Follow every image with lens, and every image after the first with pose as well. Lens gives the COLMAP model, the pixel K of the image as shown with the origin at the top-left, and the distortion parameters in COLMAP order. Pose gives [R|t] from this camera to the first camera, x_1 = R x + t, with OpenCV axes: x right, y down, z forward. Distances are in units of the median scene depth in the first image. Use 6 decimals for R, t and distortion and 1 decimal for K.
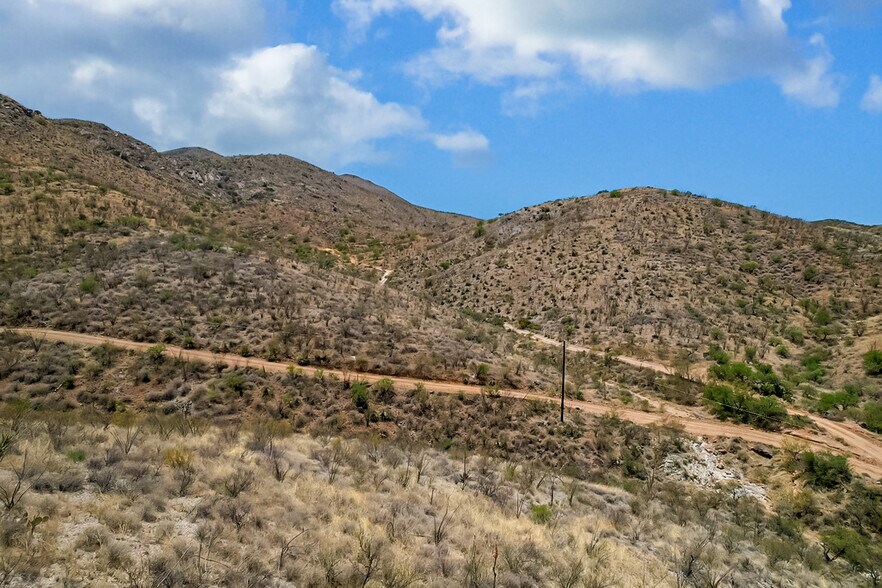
lens RADIAL K [[567.0, 0, 443.5], [0, 567.0, 289.3], [0, 0, 1]] dist [-0.067649, 0.060989]
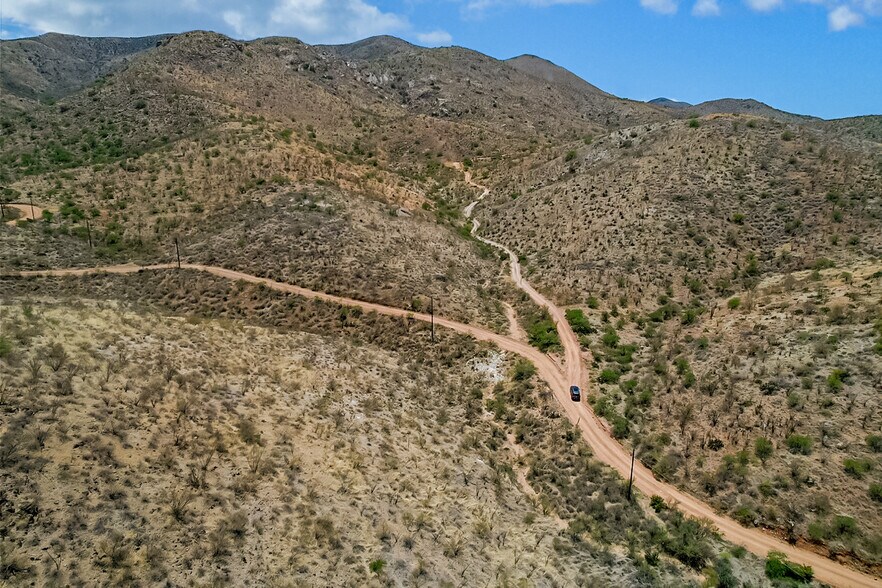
lens RADIAL K [[567.0, 0, 438.3], [0, 567.0, 290.5], [0, 0, 1]] dist [-0.067649, 0.060989]
pose [[0.941780, 0.075553, -0.327630, 0.676530], [-0.002731, 0.976113, 0.217245, -0.273074], [0.336218, -0.203703, 0.919491, -0.617011]]
